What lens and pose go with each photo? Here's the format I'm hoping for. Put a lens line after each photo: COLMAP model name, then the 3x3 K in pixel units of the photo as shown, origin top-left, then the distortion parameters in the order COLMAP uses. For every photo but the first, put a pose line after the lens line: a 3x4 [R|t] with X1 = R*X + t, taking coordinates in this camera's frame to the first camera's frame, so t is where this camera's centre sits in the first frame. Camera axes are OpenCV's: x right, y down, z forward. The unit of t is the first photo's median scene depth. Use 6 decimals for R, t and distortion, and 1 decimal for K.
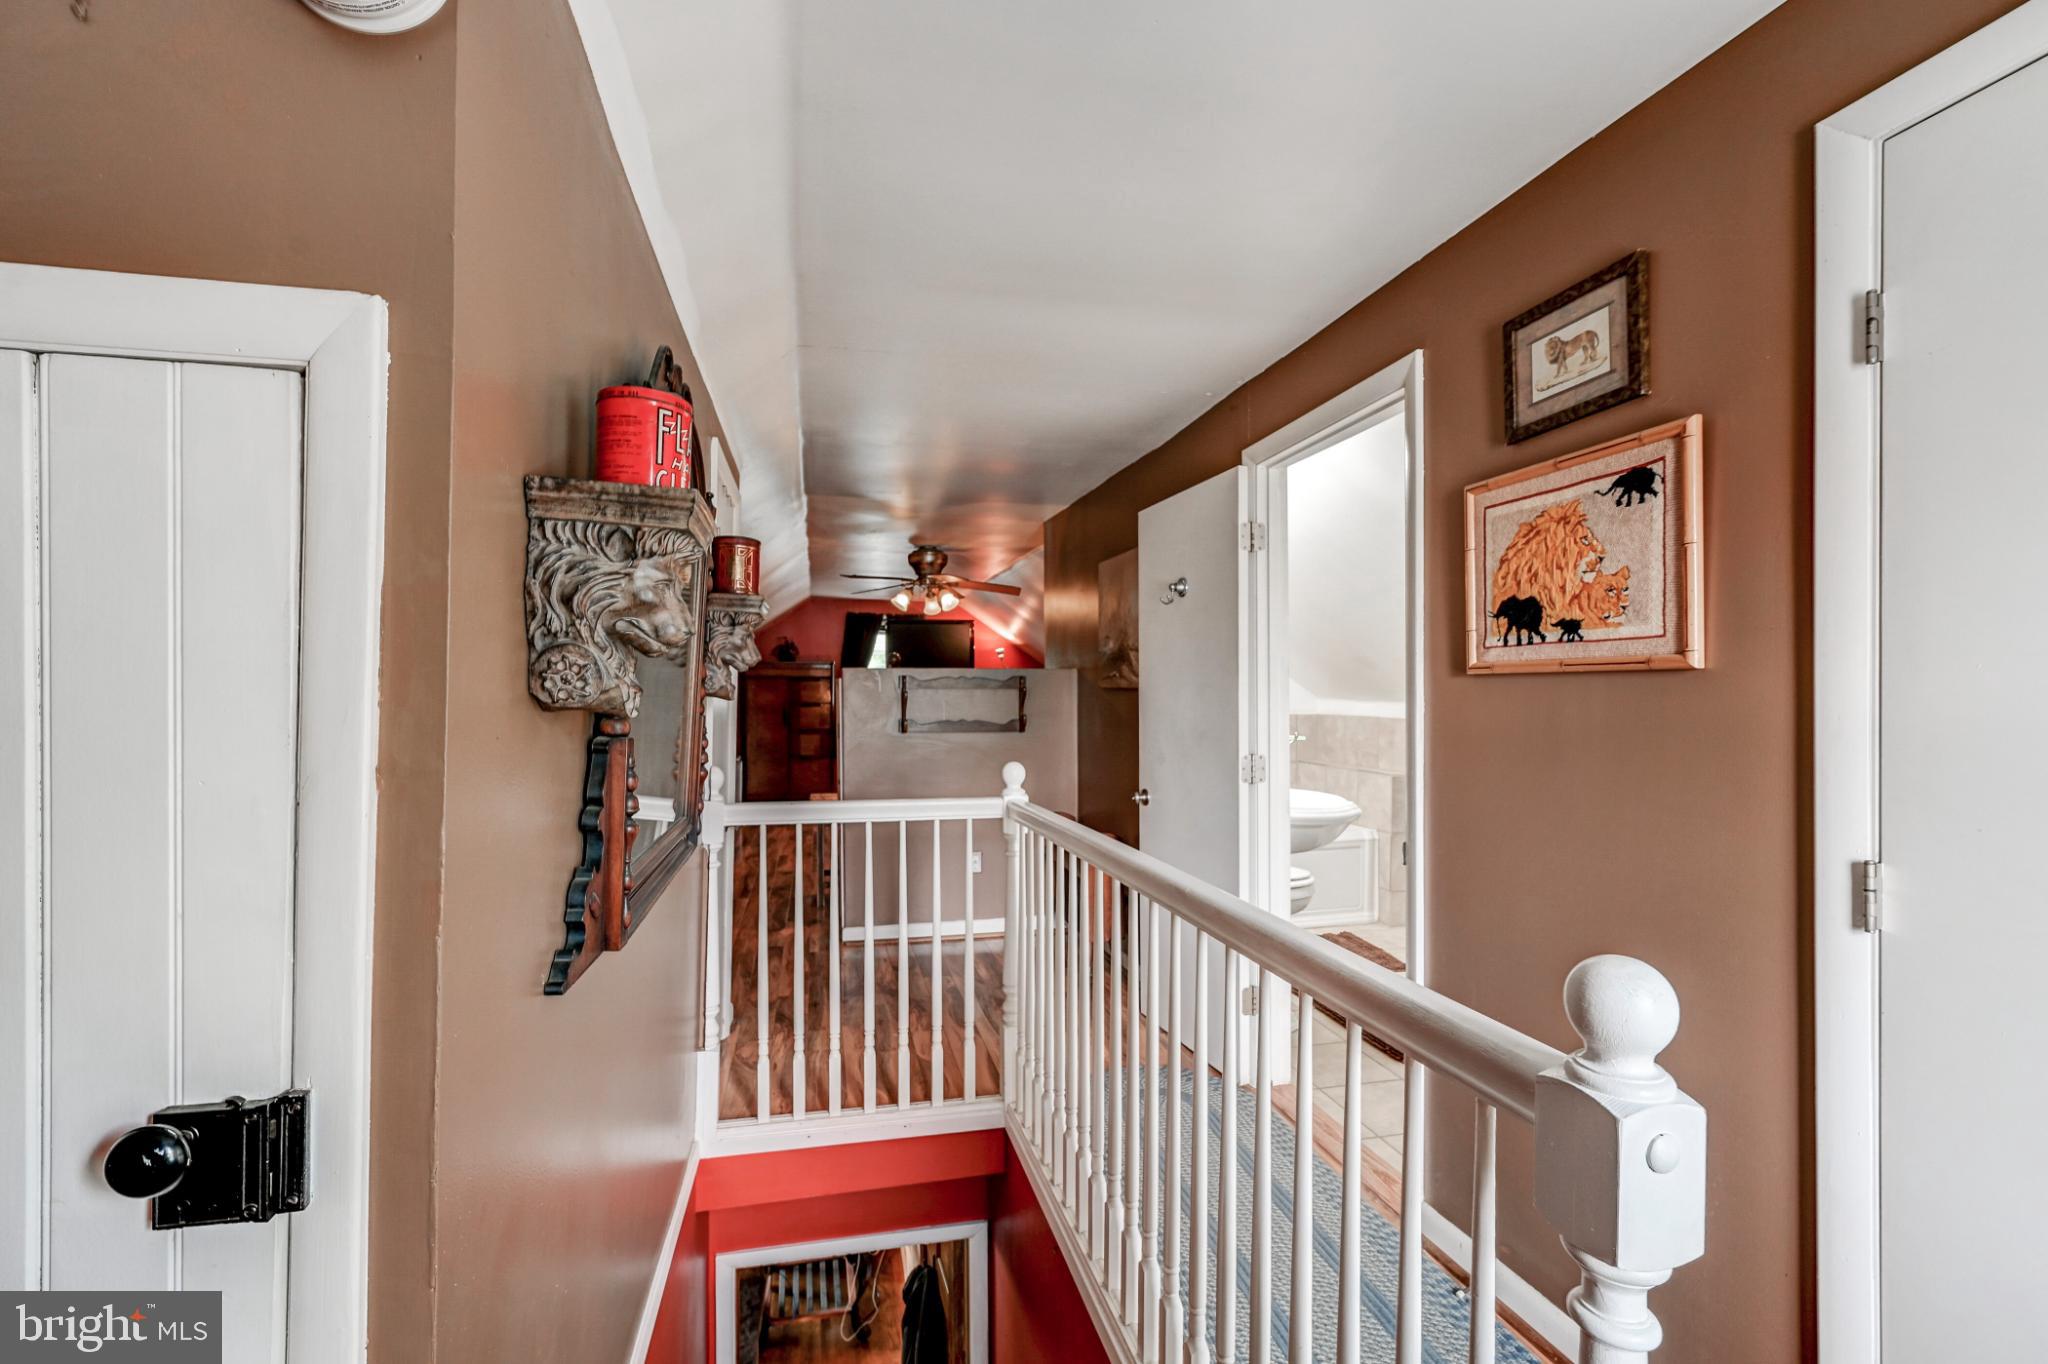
lens RADIAL K [[913.0, 0, 1023.1], [0, 913.0, 708.5], [0, 0, 1]] dist [-0.001626, -0.000274]
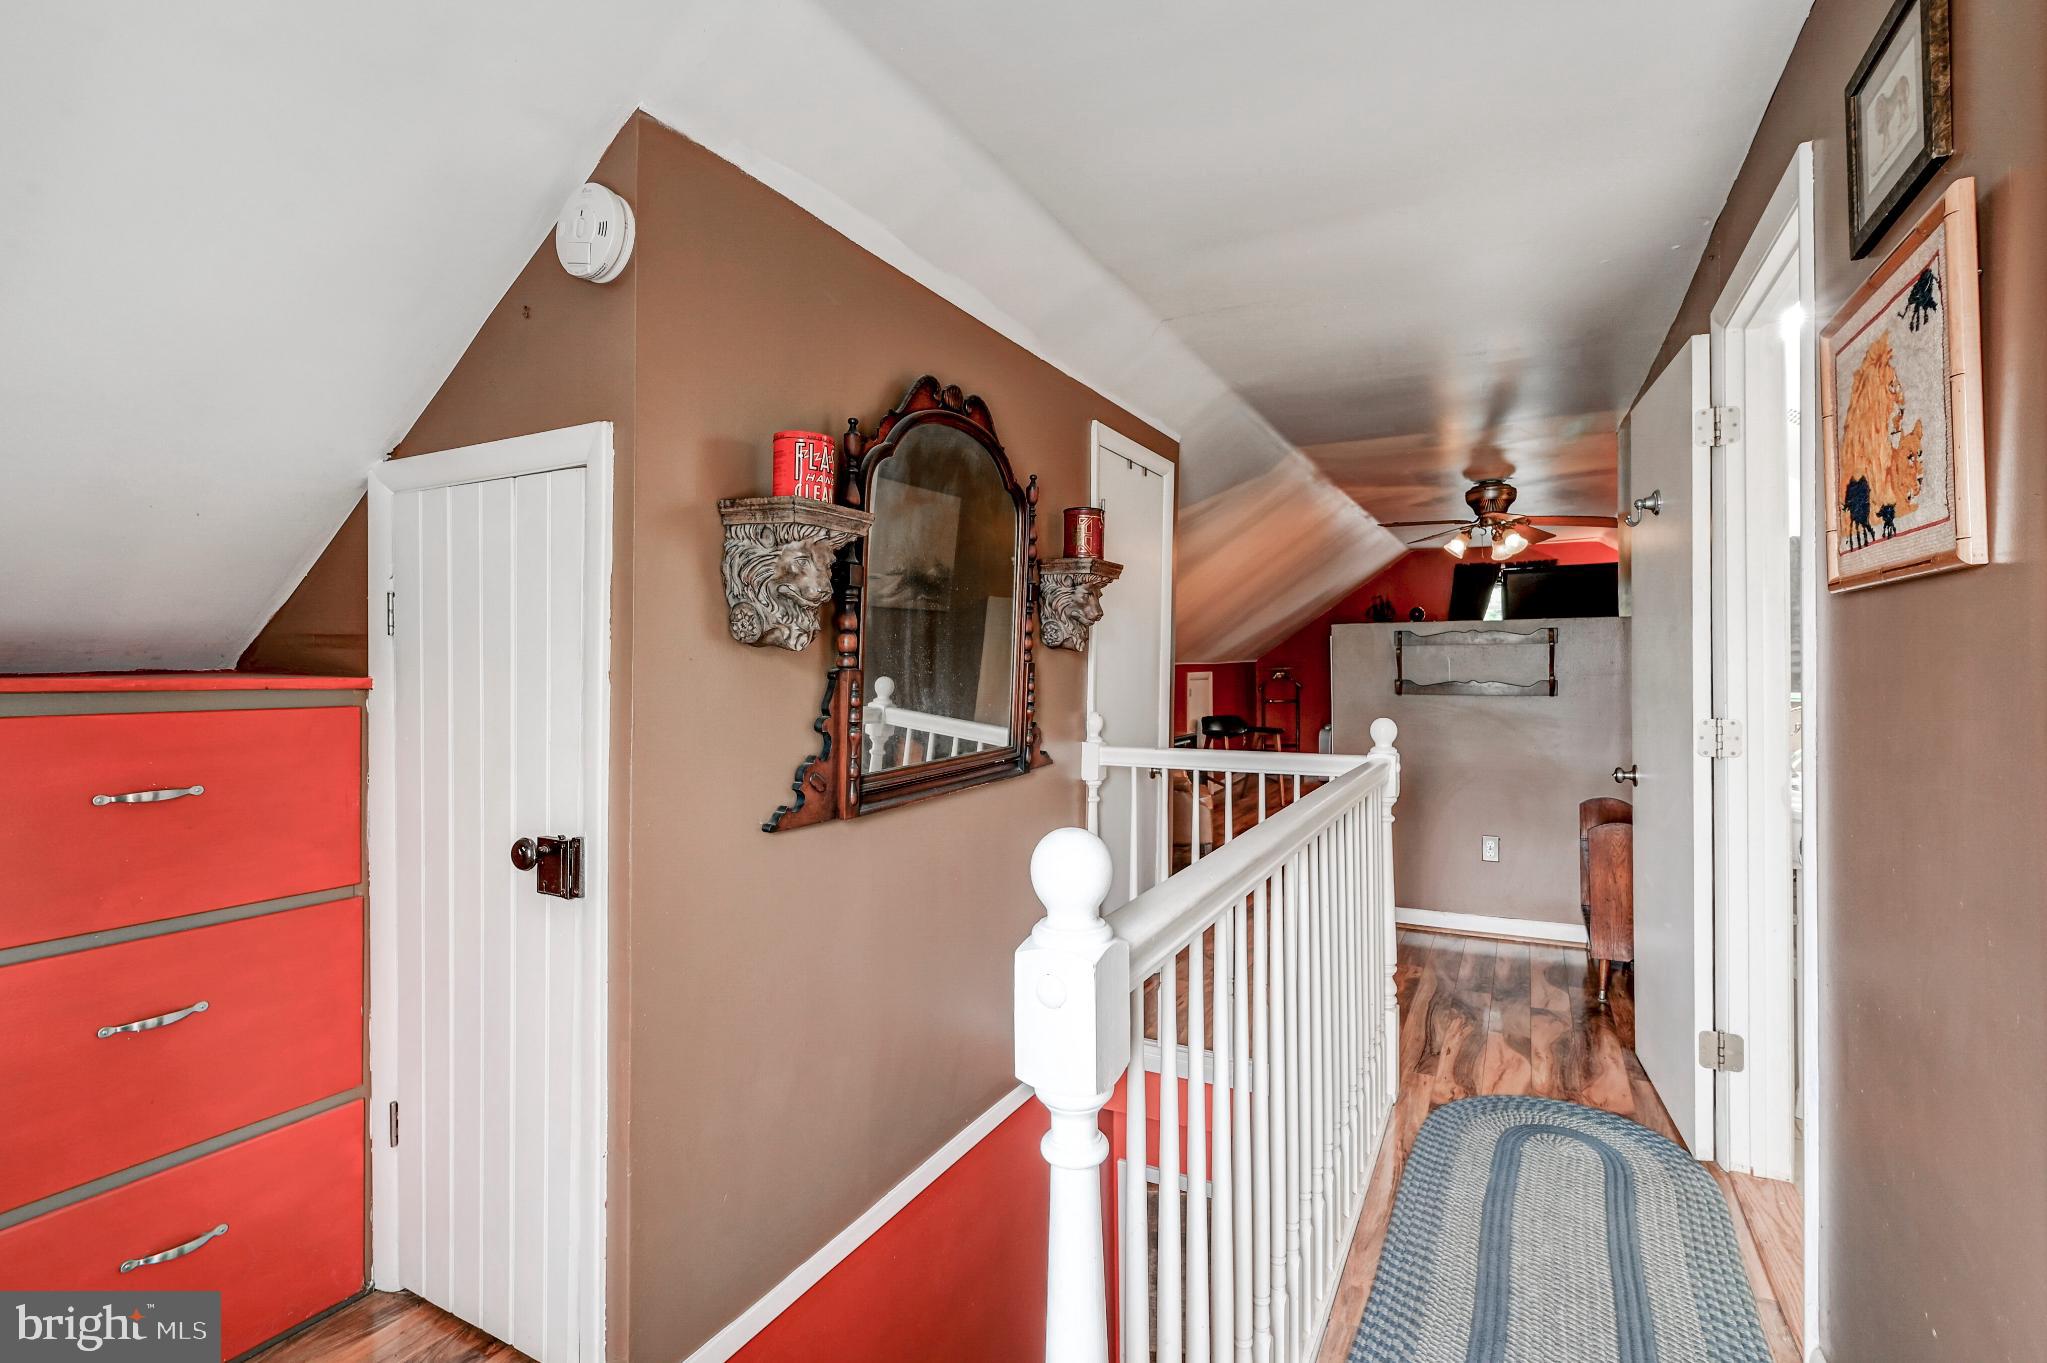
lens RADIAL K [[991.1, 0, 991.2], [0, 991.1, 677.0], [0, 0, 1]] dist [0.002074, 0.000951]
pose [[0.748607, 0.003052, -0.663007, 0.633381], [-0.005425, 0.999984, -0.001523, 0.038980], [0.662992, 0.004737, 0.748612, -0.001640]]
